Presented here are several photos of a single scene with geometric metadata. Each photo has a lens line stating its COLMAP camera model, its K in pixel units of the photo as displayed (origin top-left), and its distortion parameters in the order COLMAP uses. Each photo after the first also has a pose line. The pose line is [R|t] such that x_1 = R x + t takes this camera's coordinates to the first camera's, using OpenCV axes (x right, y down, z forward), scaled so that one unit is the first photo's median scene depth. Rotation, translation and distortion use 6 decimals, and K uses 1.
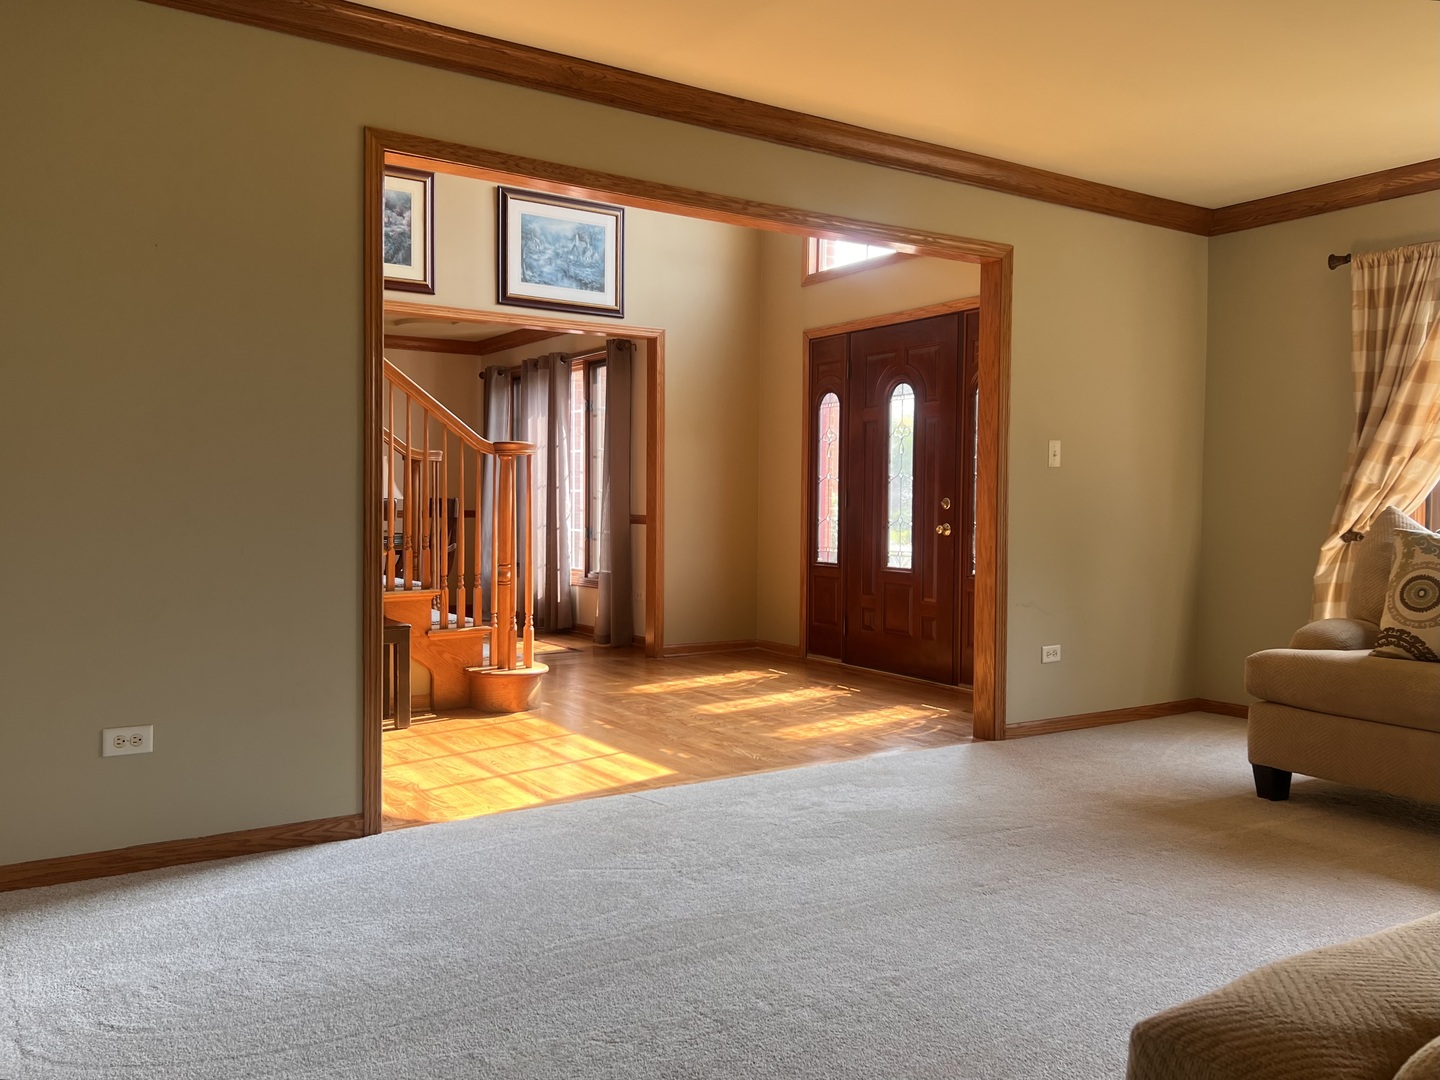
lens RADIAL K [[1120.0, 0, 731.1], [0, 1120.0, 531.7], [0, 0, 1]] dist [0.032301, -0.021320]
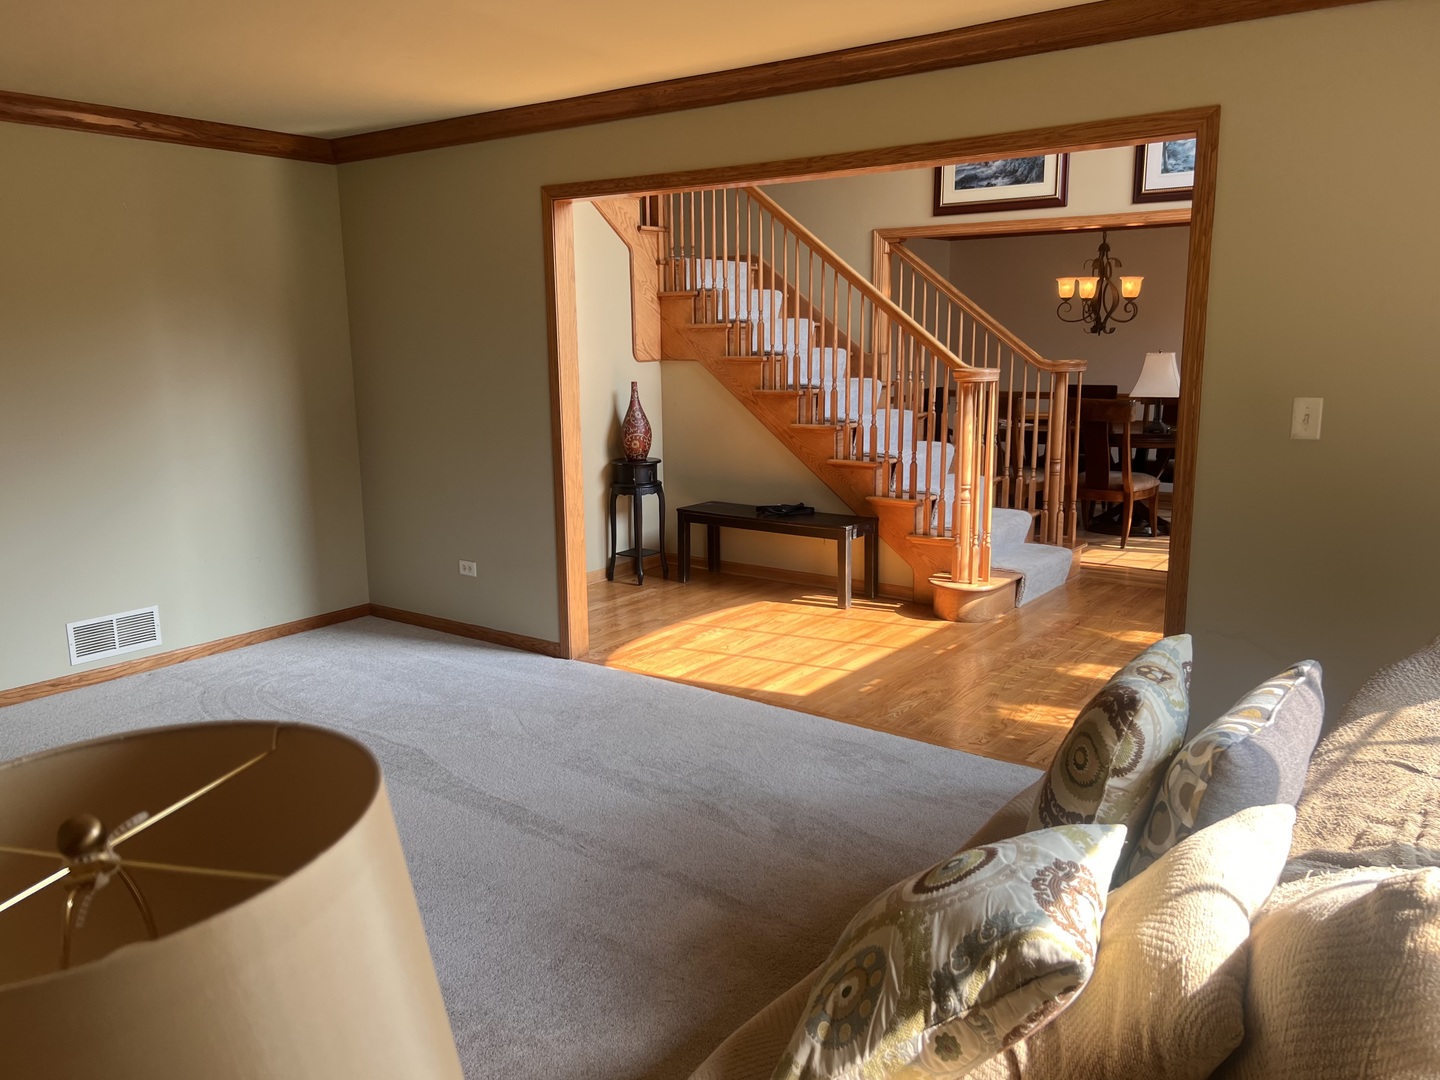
lens RADIAL K [[1120.0, 0, 733.8], [0, 1120.0, 544.9], [0, 0, 1]] dist [0.032301, -0.021320]
pose [[0.349275, 0.164715, -0.922429, 0.778926], [-0.017525, 0.985405, 0.169324, -0.101102], [0.936856, -0.042975, 0.347064, 0.467676]]
